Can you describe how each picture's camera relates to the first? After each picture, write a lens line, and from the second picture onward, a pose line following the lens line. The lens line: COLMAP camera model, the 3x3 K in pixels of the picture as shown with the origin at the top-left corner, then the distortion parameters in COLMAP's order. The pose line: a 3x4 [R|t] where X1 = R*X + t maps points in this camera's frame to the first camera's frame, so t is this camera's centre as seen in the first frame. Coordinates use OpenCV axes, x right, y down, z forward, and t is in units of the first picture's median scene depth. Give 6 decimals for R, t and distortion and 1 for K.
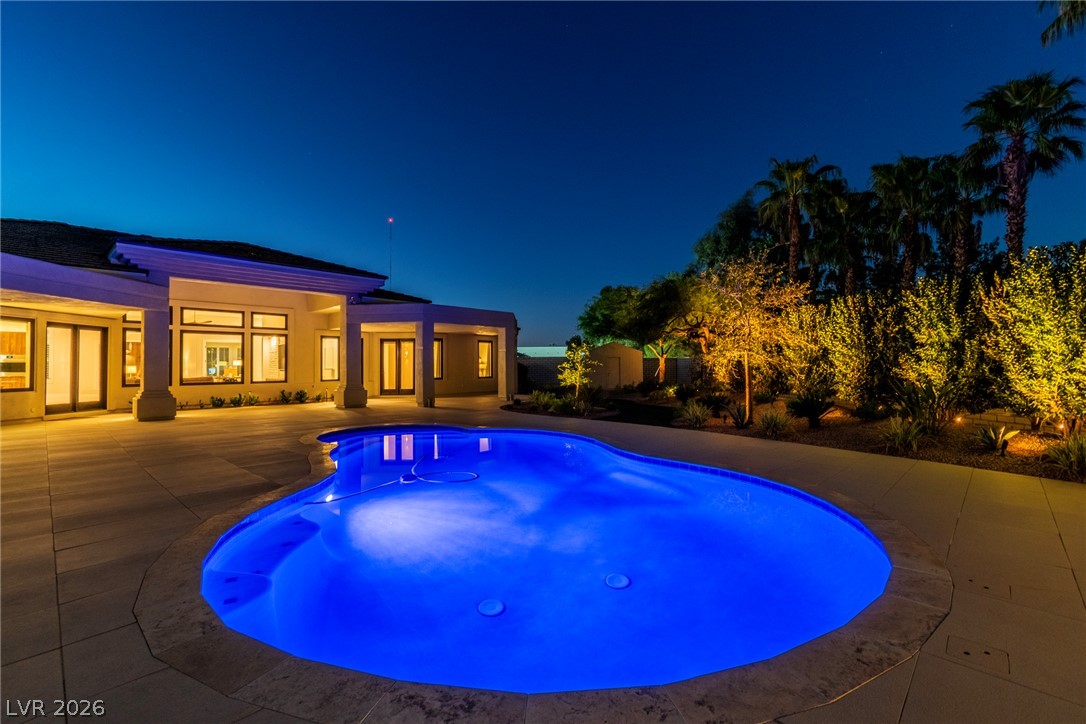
lens RADIAL K [[465.7, 0, 543.0], [0, 465.7, 362.0], [0, 0, 1]] dist [-0.008494, 0.000548]
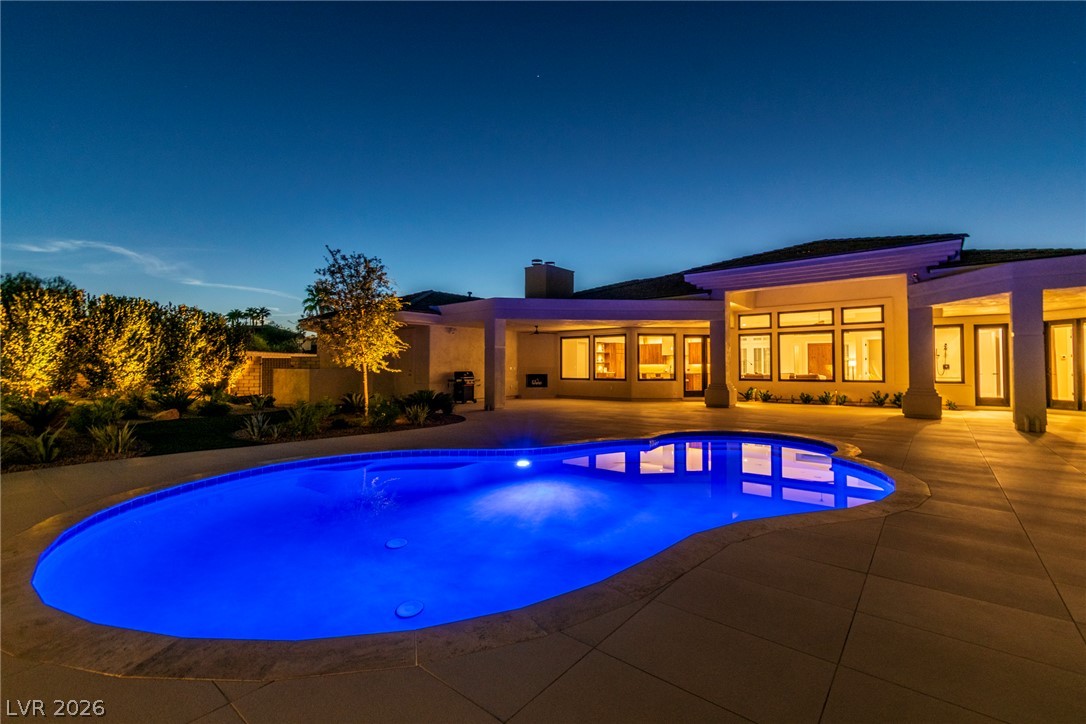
lens RADIAL K [[465.7, 0, 543.0], [0, 465.7, 362.0], [0, 0, 1]] dist [-0.008494, 0.000548]
pose [[0.070838, -0.004808, -0.997476, 0.302925], [0.011547, 0.999925, -0.004000, 0.001170], [0.997421, -0.011234, 0.070888, 0.331987]]
